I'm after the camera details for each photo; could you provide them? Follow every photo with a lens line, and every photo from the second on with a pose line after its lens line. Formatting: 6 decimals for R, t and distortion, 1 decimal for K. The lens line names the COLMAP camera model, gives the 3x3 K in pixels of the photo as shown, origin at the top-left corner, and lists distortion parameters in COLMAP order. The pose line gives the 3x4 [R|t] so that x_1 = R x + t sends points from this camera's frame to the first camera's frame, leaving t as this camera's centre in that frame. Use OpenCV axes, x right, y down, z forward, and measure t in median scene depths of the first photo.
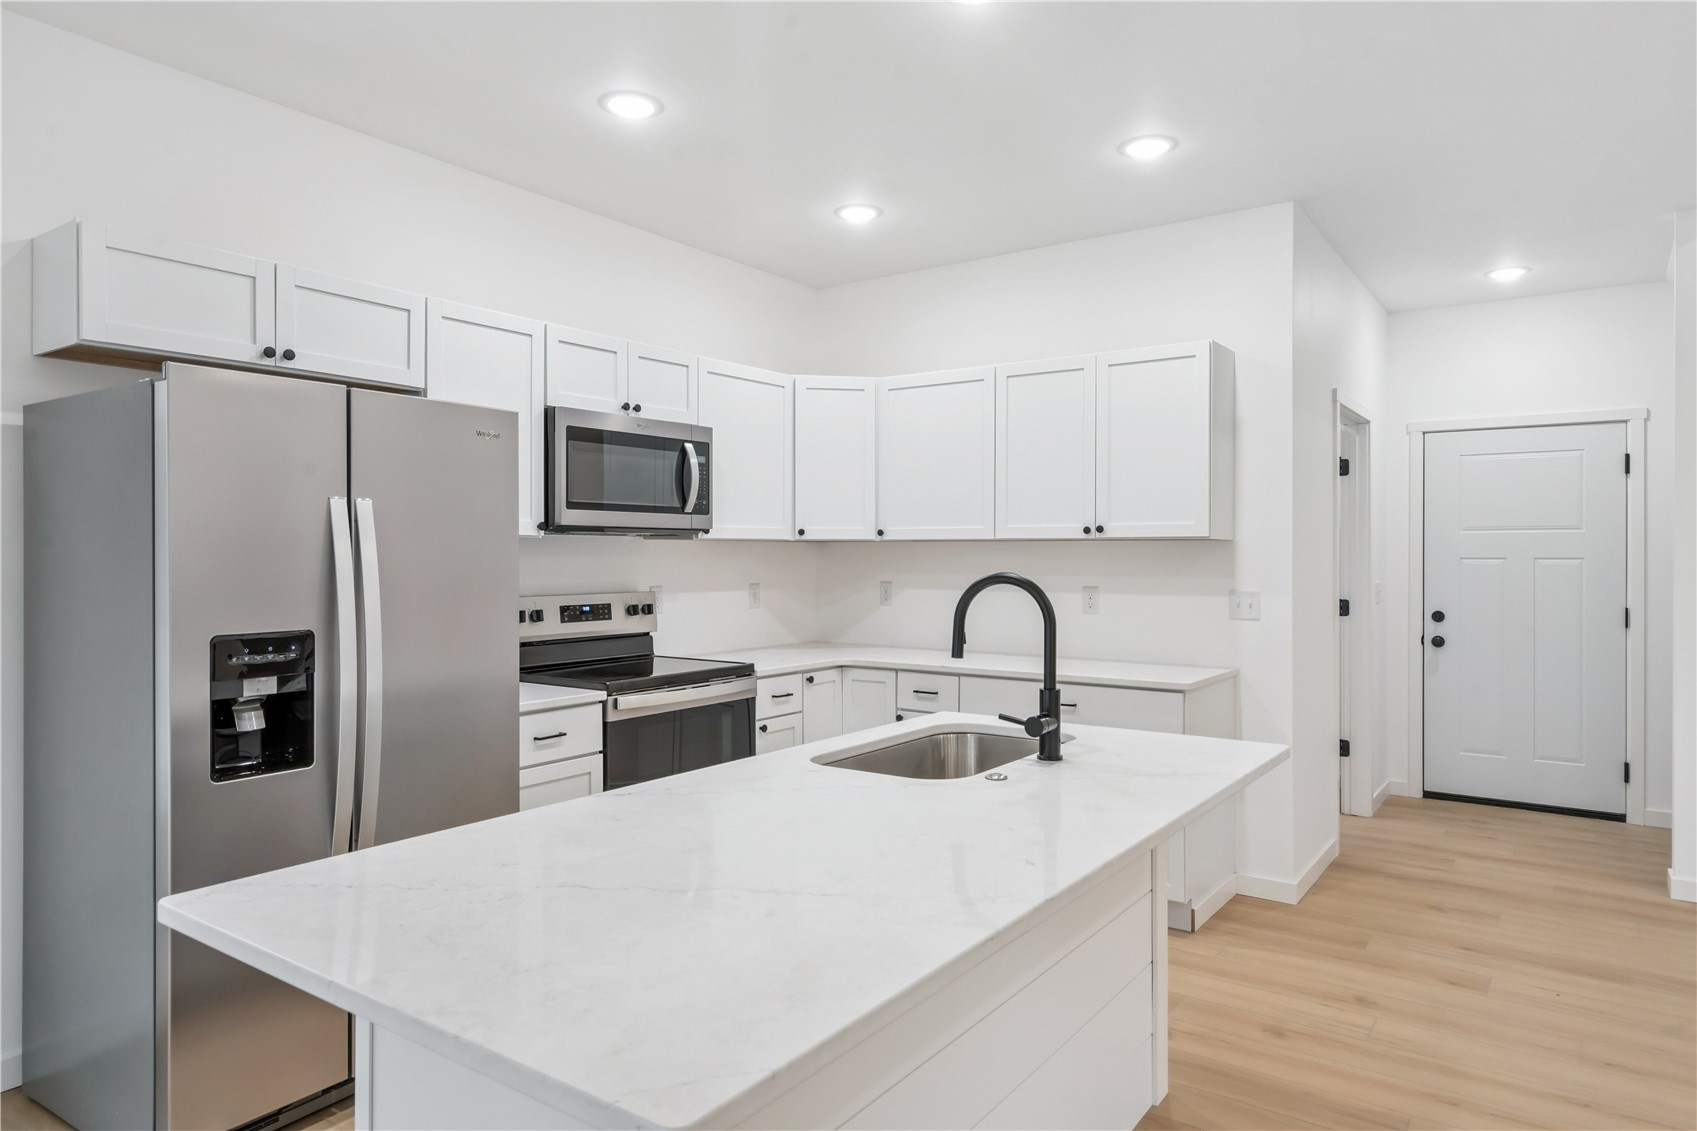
lens RADIAL K [[1014.8, 0, 835.0], [0, 1014.8, 559.7], [0, 0, 1]] dist [-0.008566, -0.001893]
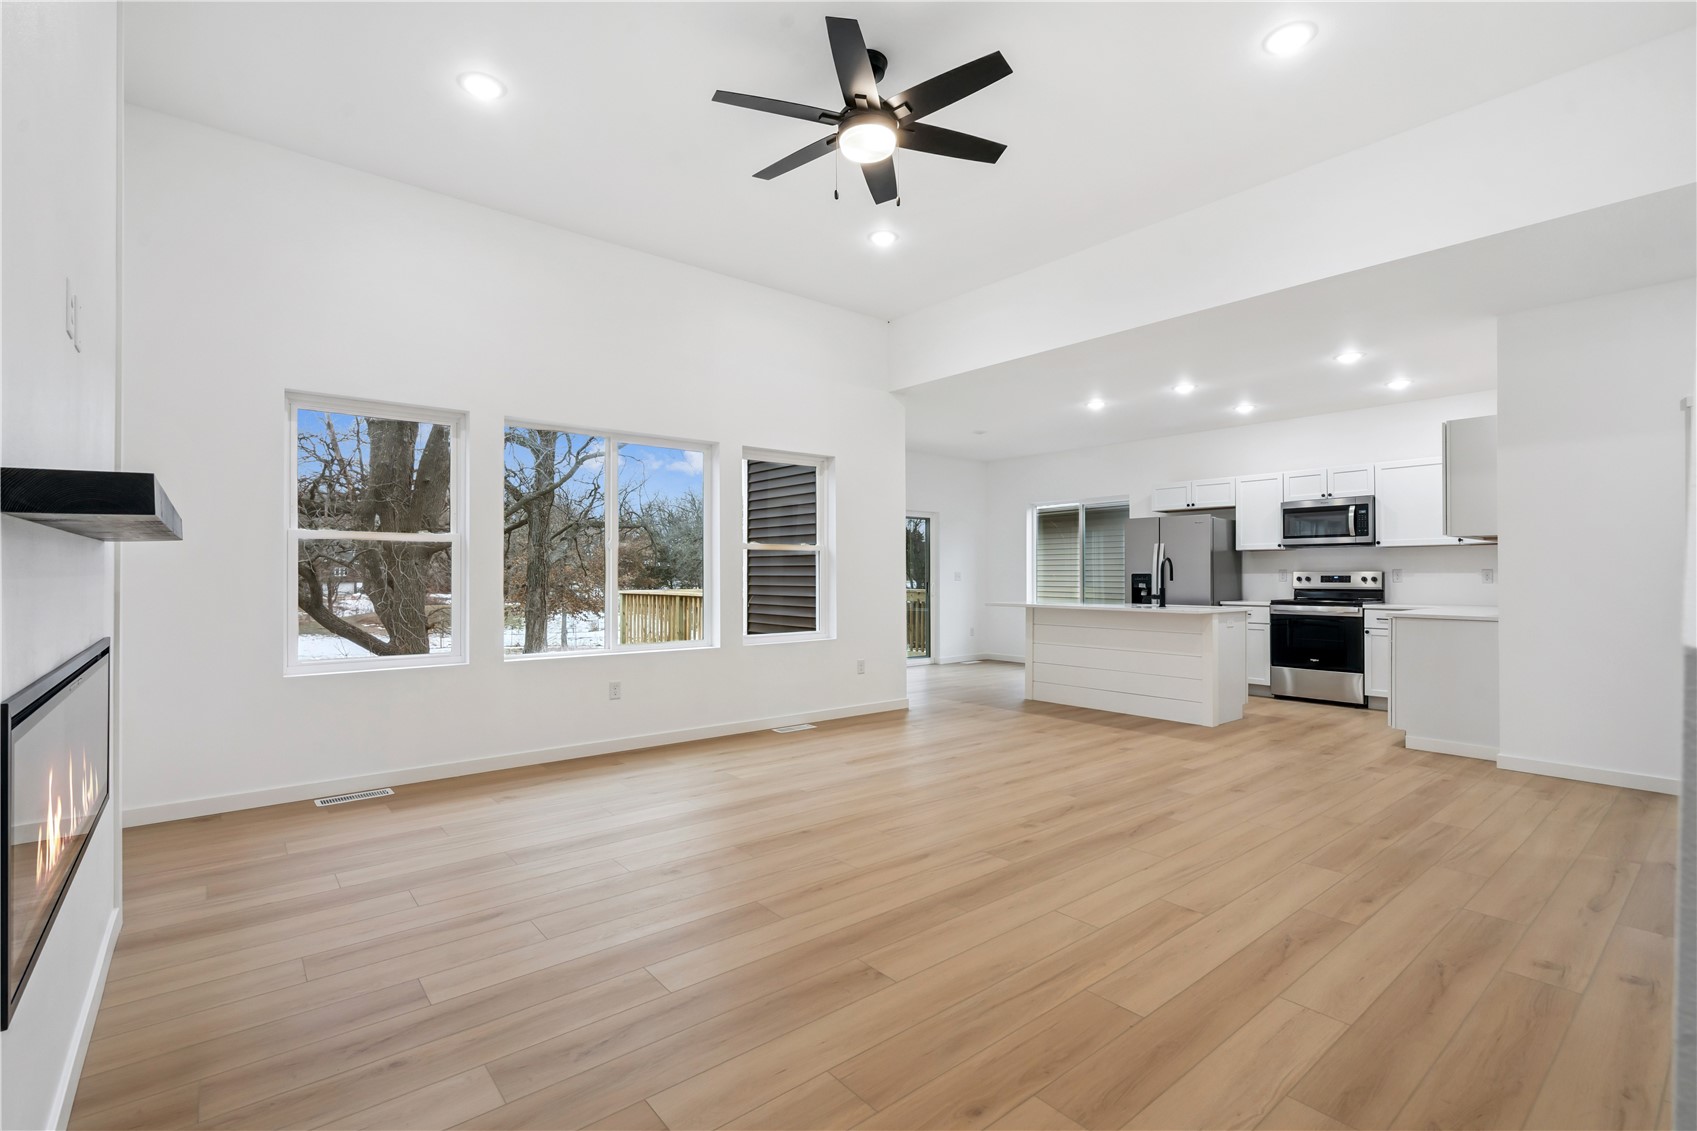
lens RADIAL K [[770.0, 0, 848.7], [0, 770.0, 564.7], [0, 0, 1]] dist [-0.002014, 0.001390]
pose [[-0.231561, -0.010055, -0.972768, 1.820947], [-0.004235, 0.999948, -0.009328, 0.039909], [0.972811, 0.001960, -0.231591, 0.286299]]
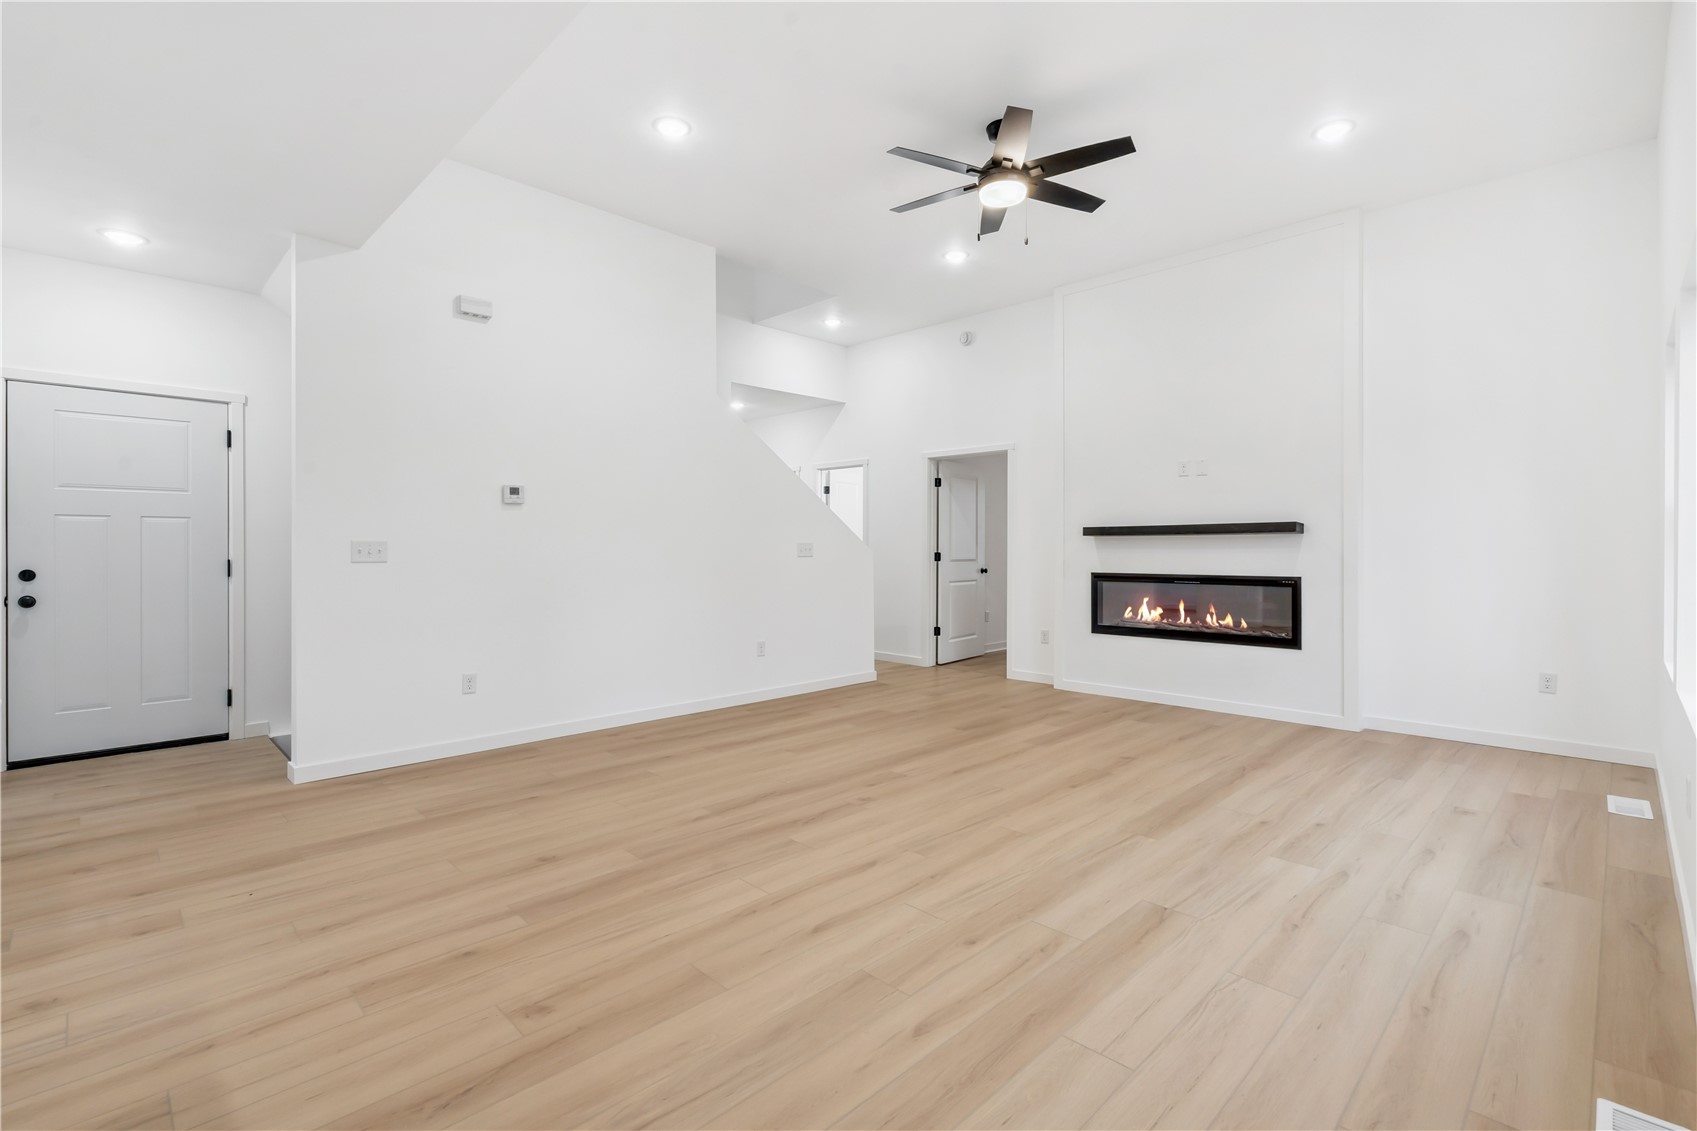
lens RADIAL K [[770.0, 0, 844.2], [0, 770.0, 550.7], [0, 0, 1]] dist [-0.002014, 0.001390]
pose [[0.152922, -0.007294, 0.988211, -0.004464], [0.001776, 0.999973, 0.007106, 0.038555], [-0.988237, 0.000668, 0.152931, 0.168874]]
